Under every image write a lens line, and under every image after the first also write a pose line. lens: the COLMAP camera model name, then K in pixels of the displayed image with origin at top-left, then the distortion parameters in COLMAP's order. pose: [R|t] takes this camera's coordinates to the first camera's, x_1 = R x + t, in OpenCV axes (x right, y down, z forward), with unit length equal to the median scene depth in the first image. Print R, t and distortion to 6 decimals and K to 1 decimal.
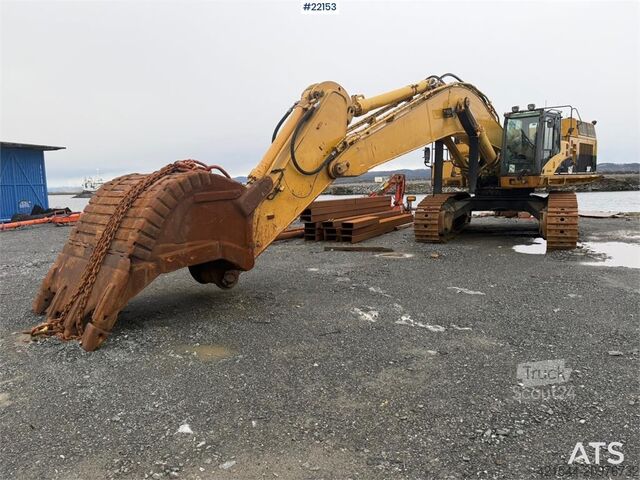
lens RADIAL K [[444.0, 0, 324.8], [0, 444.0, 237.7], [0, 0, 1]] dist [0.083300, -0.119616]
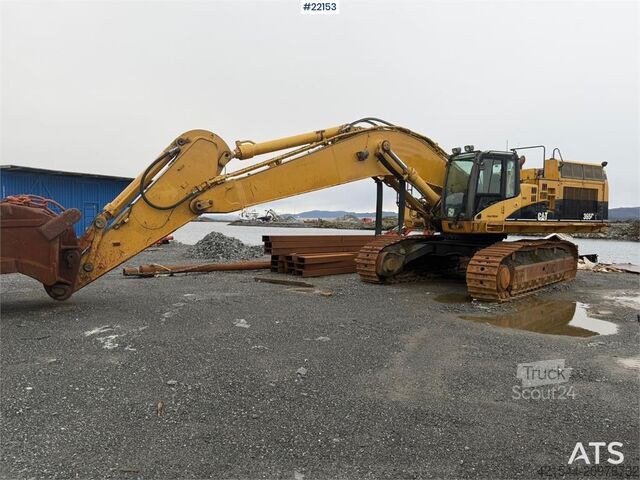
lens RADIAL K [[443.9, 0, 322.6], [0, 443.9, 236.6], [0, 0, 1]] dist [0.125243, -0.203364]
pose [[0.949116, 0.053664, -0.310321, 0.527592], [-0.078514, 0.994582, -0.068138, -0.018912], [0.304983, 0.089036, 0.948187, 0.023172]]
